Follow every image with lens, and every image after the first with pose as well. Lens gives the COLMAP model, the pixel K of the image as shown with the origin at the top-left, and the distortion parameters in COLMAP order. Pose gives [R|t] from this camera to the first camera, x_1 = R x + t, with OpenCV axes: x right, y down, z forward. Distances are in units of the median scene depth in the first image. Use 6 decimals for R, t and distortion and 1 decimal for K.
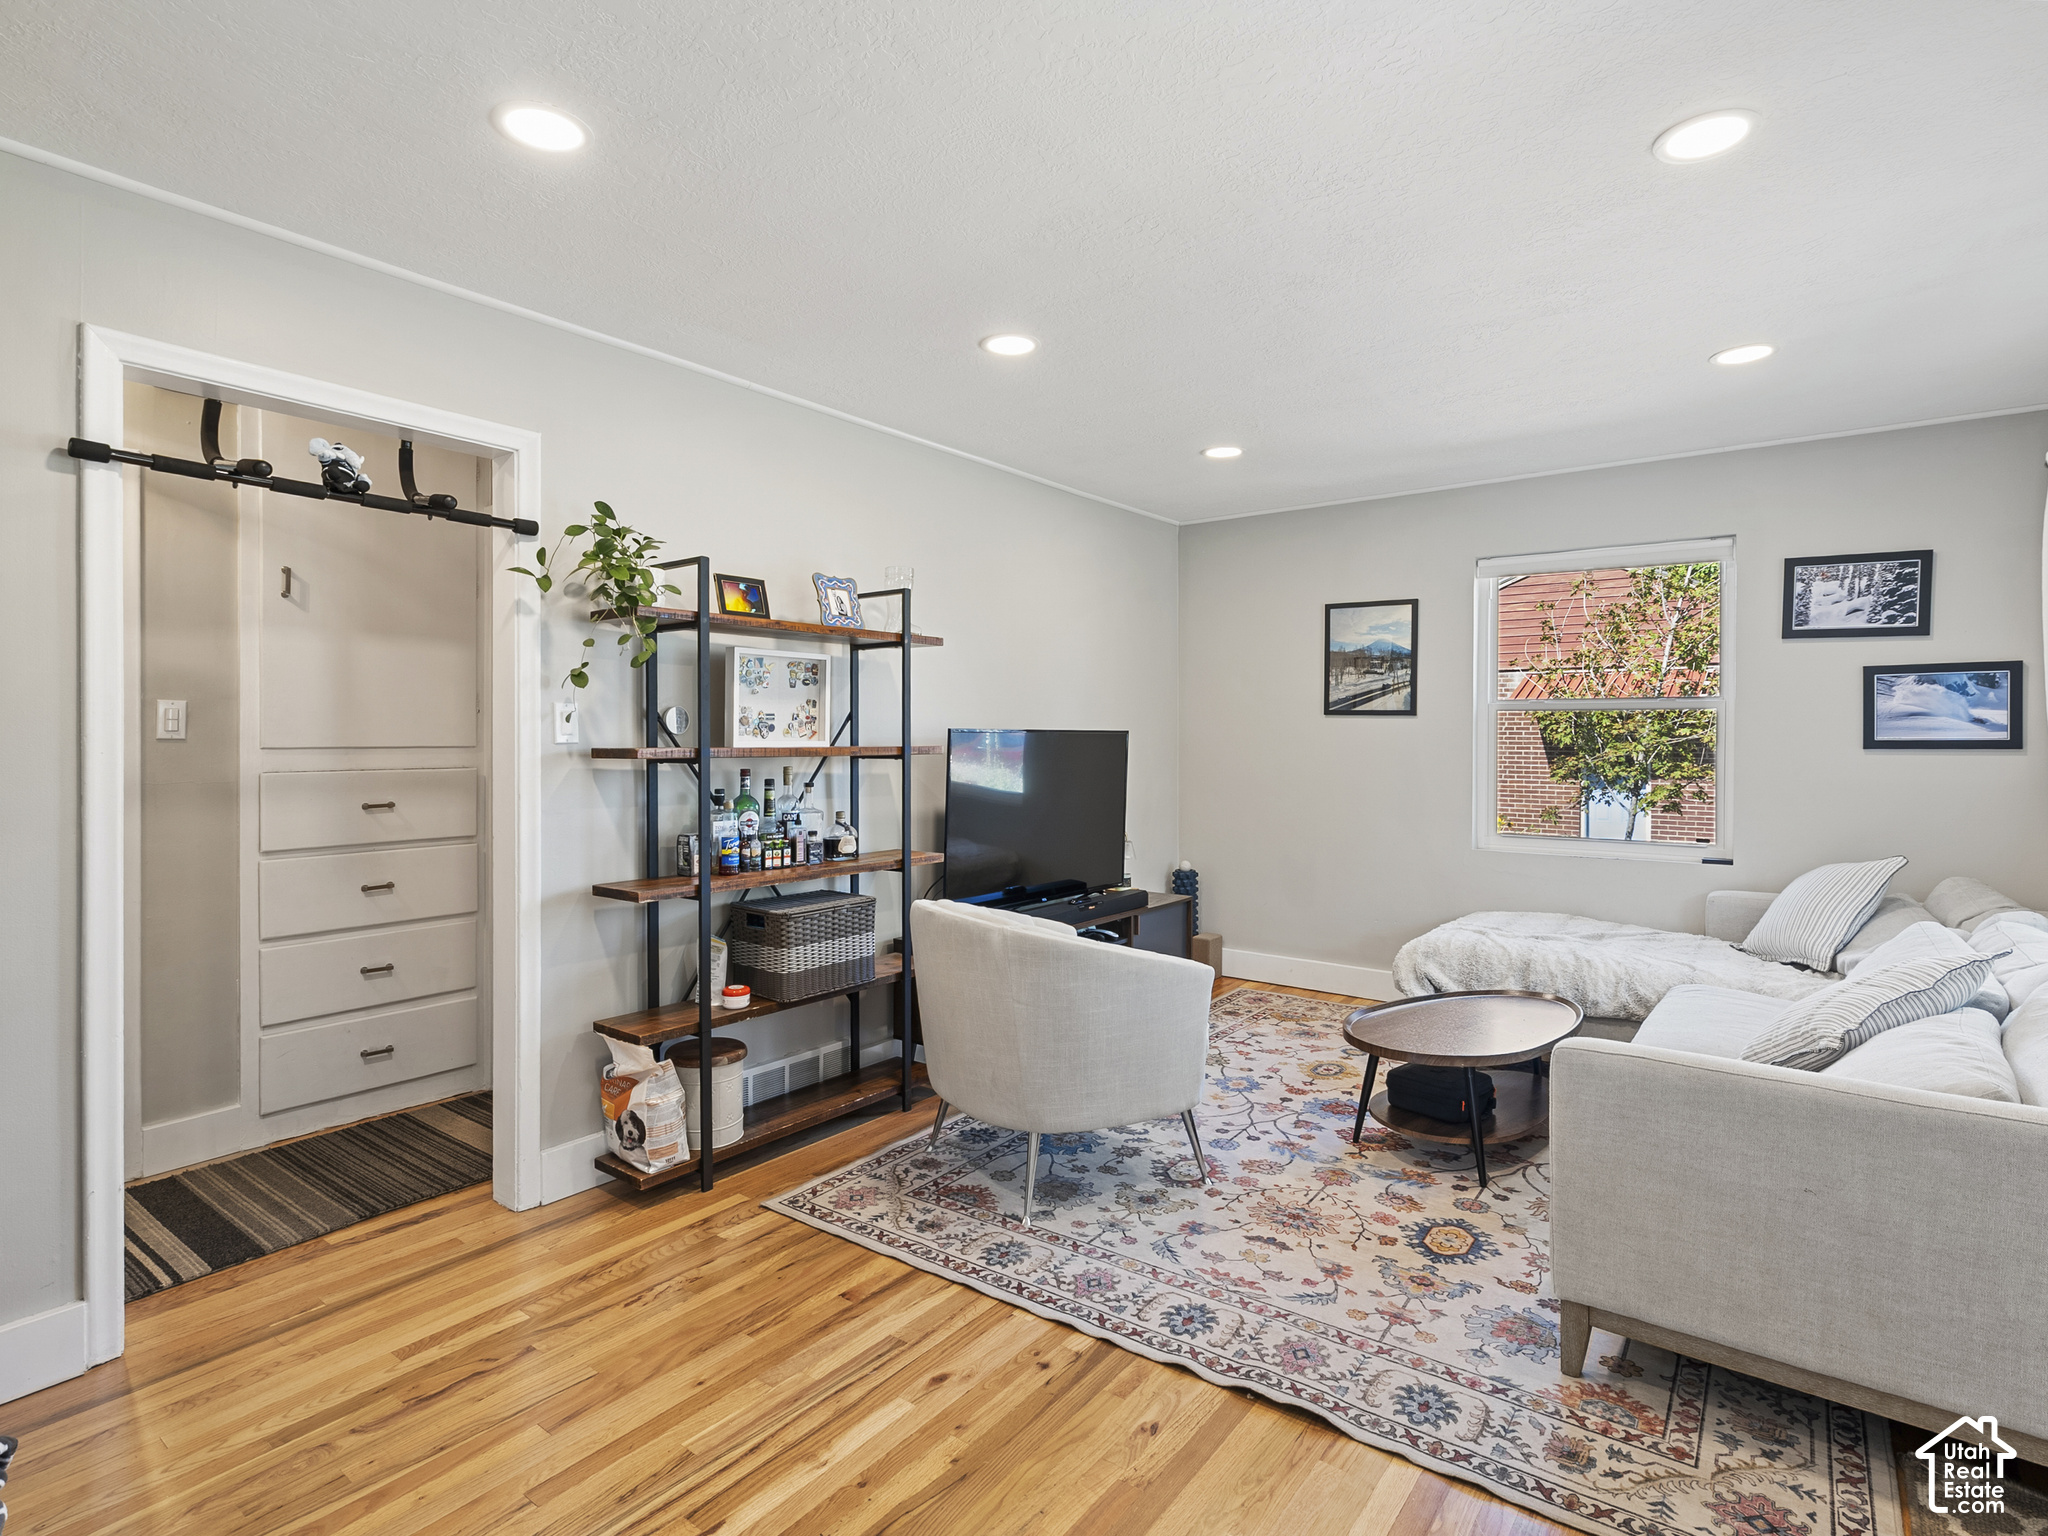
lens RADIAL K [[1048.5, 0, 1023.0], [0, 1048.5, 757.8], [0, 0, 1]] dist [-0.001857, 0.000338]
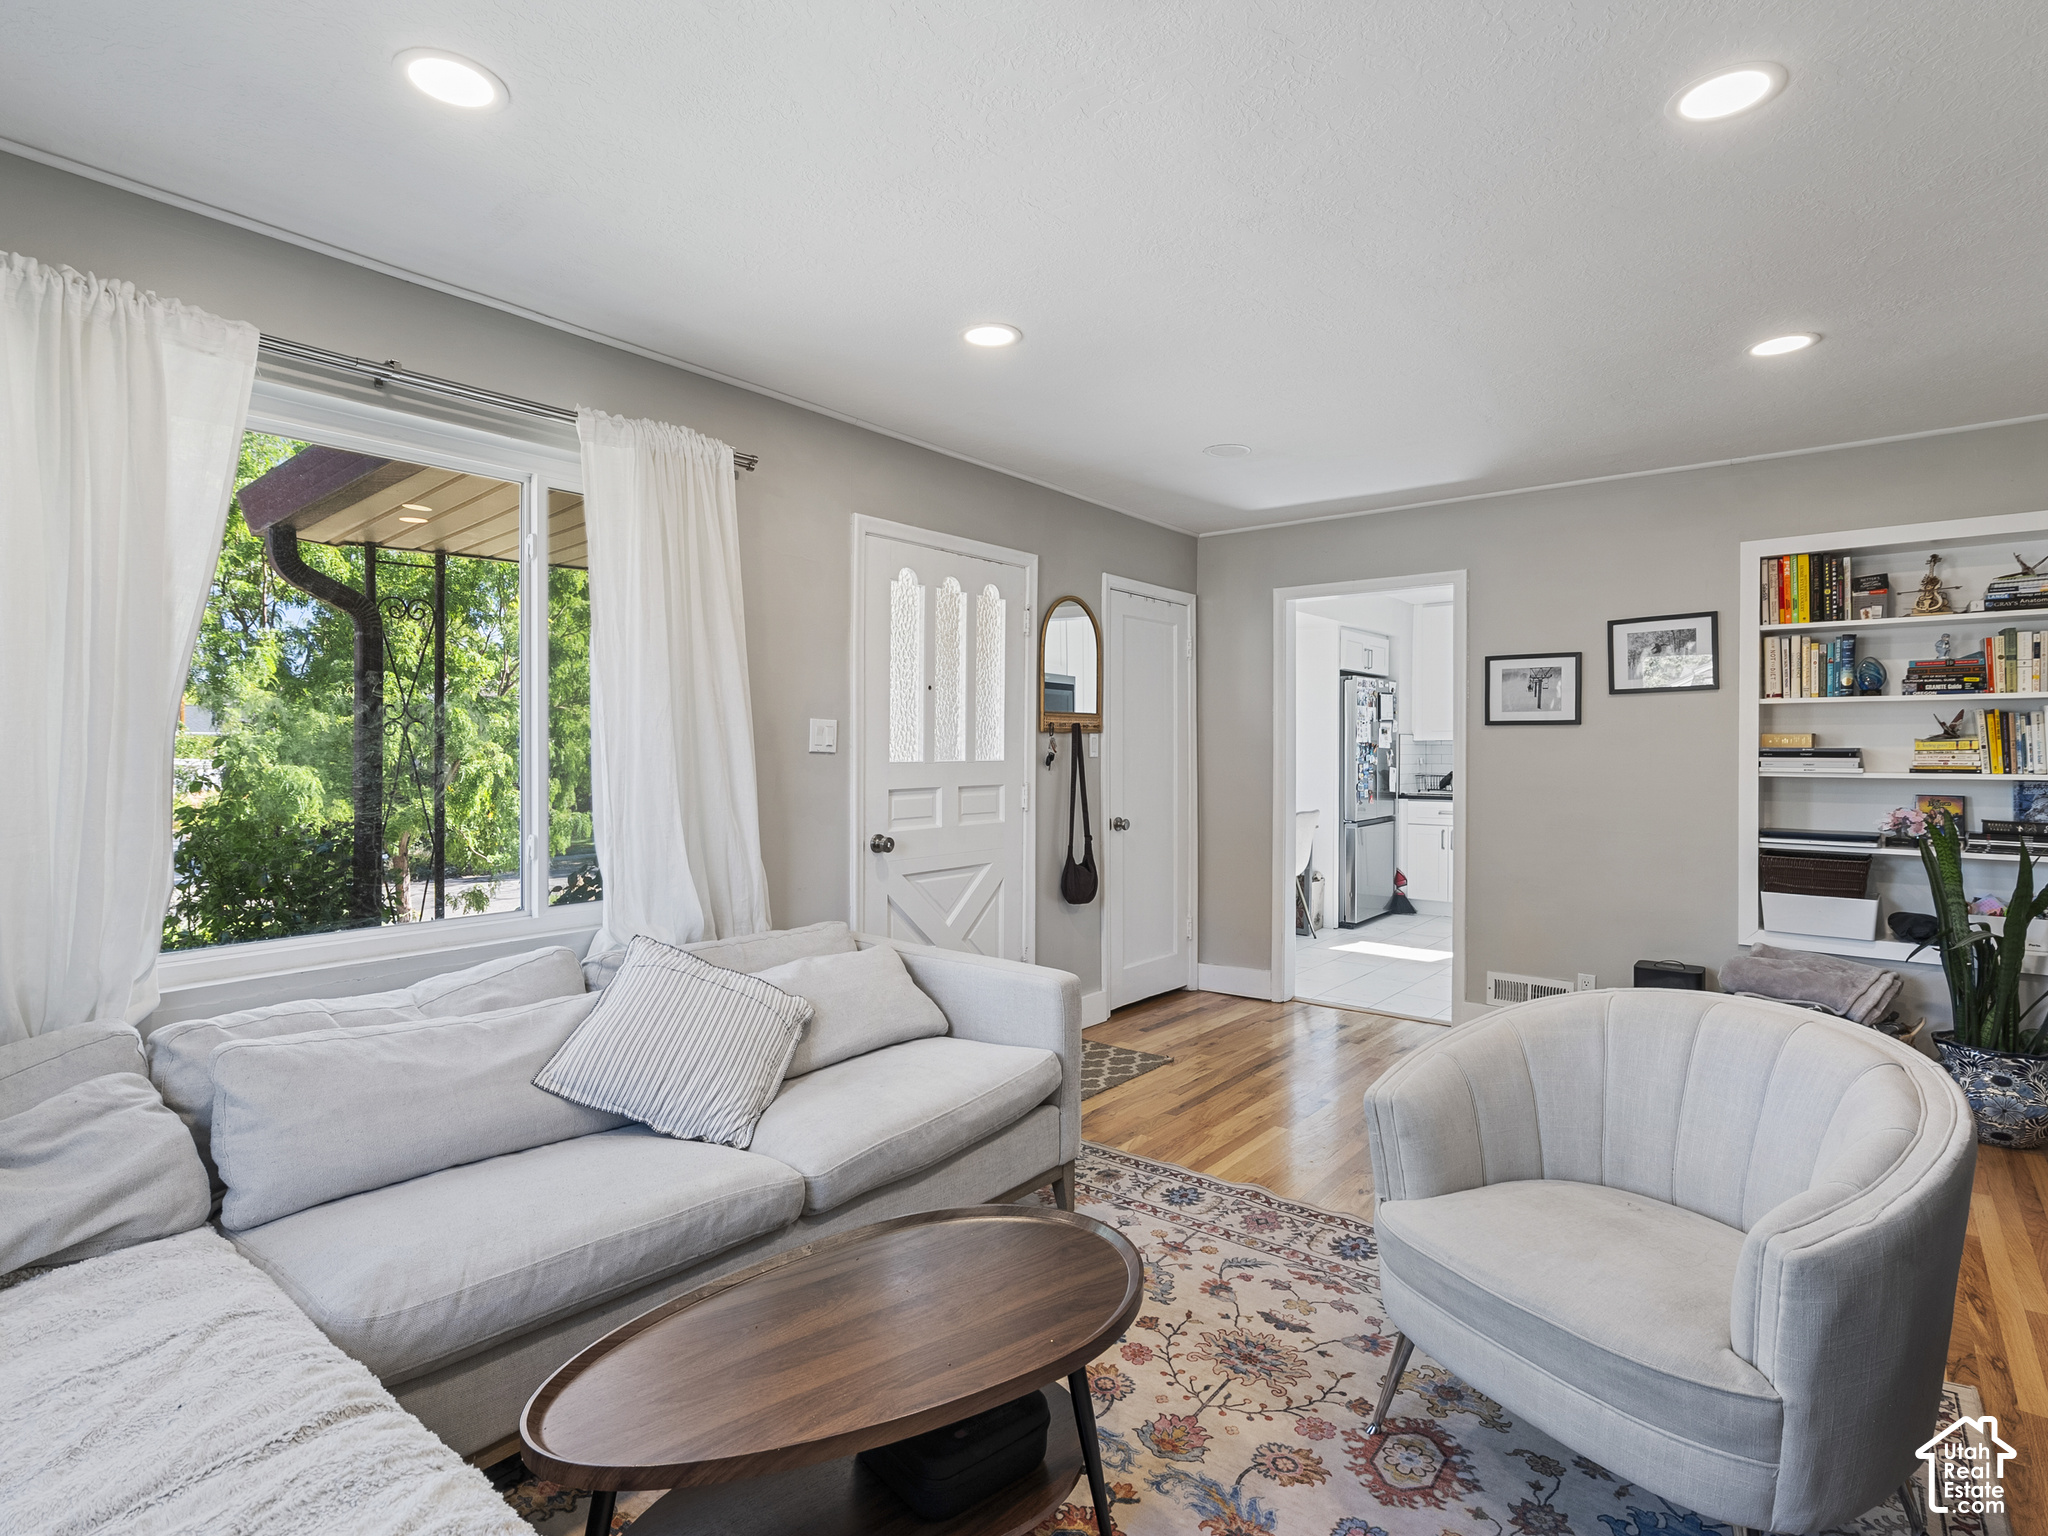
lens RADIAL K [[1048.5, 0, 1024.9], [0, 1048.5, 752.2], [0, 0, 1]] dist [-0.001857, 0.000338]
pose [[-0.999554, -0.004779, 0.029483, 0.457885], [-0.004071, 0.999703, 0.024020, -0.043655], [-0.029589, 0.023890, -0.999277, 2.006068]]
